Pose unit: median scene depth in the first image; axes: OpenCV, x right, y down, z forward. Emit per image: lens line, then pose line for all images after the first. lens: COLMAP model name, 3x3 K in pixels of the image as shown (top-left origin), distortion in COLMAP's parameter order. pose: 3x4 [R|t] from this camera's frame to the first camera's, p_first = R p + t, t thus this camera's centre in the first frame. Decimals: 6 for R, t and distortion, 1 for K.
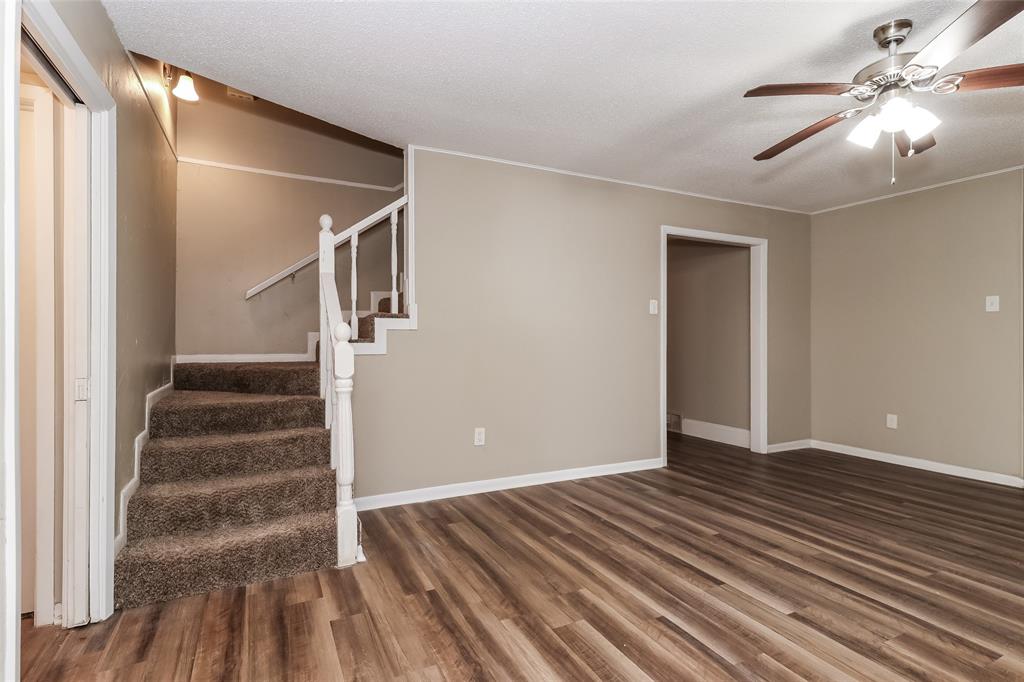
lens RADIAL K [[514.6, 0, 512.0], [0, 514.6, 341.0], [0, 0, 1]] dist [-0.003245, -0.002097]
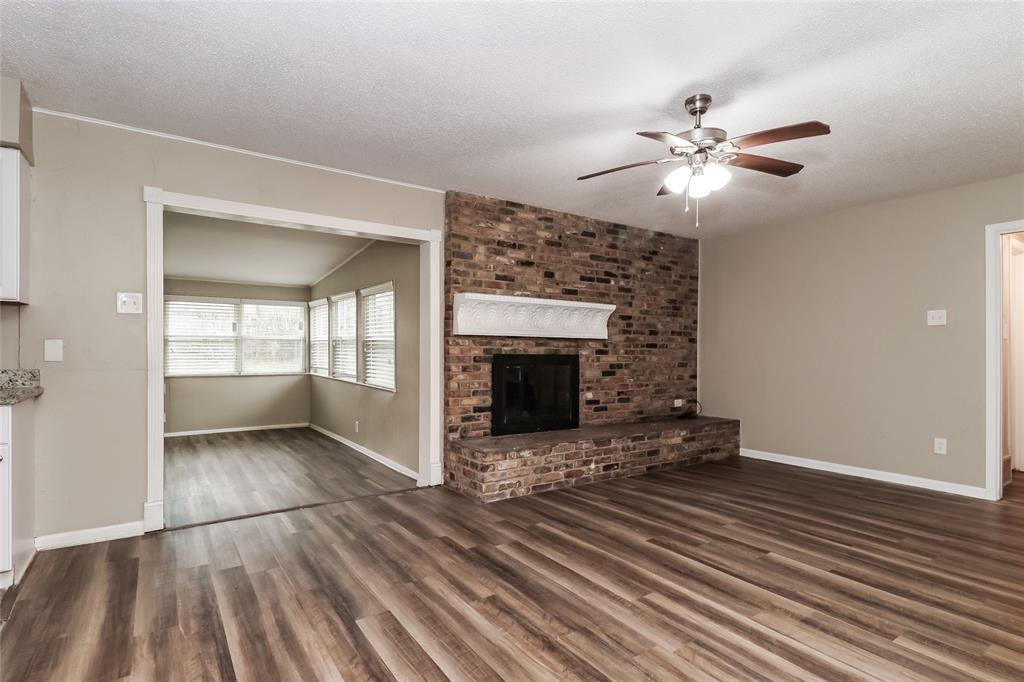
lens RADIAL K [[514.6, 0, 512.0], [0, 514.6, 341.0], [0, 0, 1]] dist [-0.003245, -0.002097]
pose [[-0.990446, -0.006794, -0.137735, 1.217519], [-0.007216, 0.999971, 0.002565, -0.031621], [0.137713, 0.003534, -0.990466, 1.946408]]
